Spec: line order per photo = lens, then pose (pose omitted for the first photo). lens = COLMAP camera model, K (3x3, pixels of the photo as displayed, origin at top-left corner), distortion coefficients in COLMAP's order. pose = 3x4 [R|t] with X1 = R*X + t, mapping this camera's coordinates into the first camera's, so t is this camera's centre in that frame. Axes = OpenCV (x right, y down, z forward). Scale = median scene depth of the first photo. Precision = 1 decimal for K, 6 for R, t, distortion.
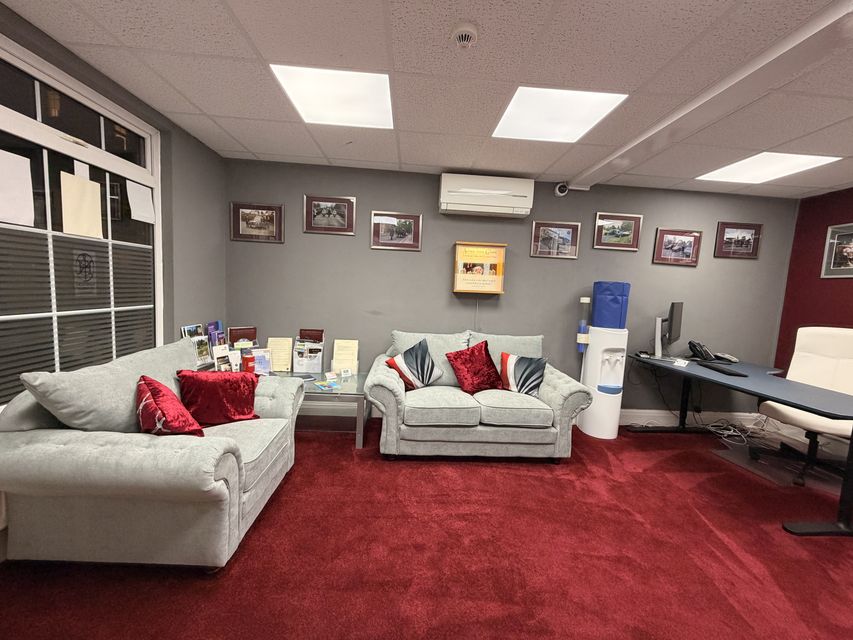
lens RADIAL K [[343.4, 0, 426.5], [0, 343.4, 320.0], [0, 0, 1]] dist [0.000395, 0.000050]
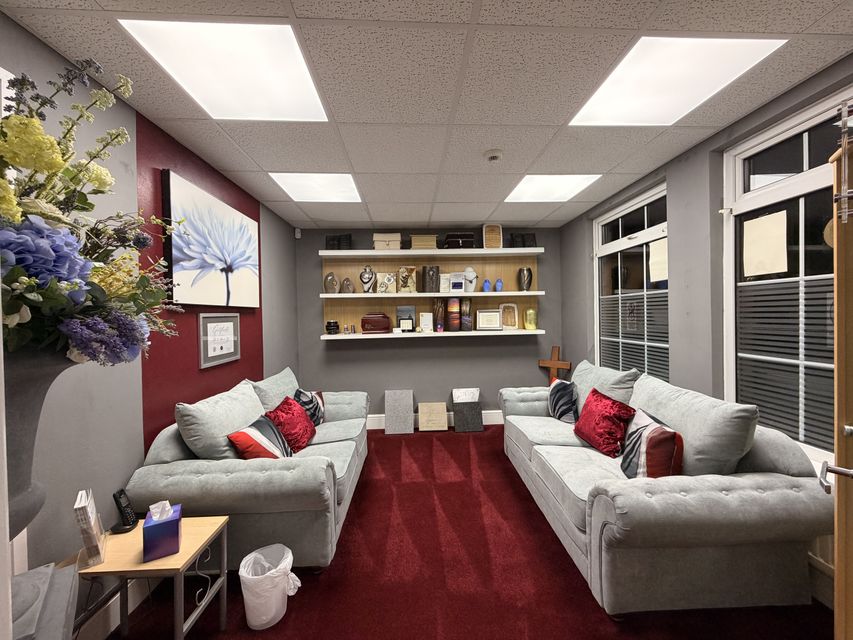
lens RADIAL K [[343.4, 0, 426.5], [0, 343.4, 320.0], [0, 0, 1]] dist [0.000395, 0.000050]
pose [[-0.999130, -0.040621, 0.009399, -0.048742], [-0.039305, 0.992843, 0.112770, -0.205847], [-0.013913, 0.112302, -0.993577, 1.990902]]
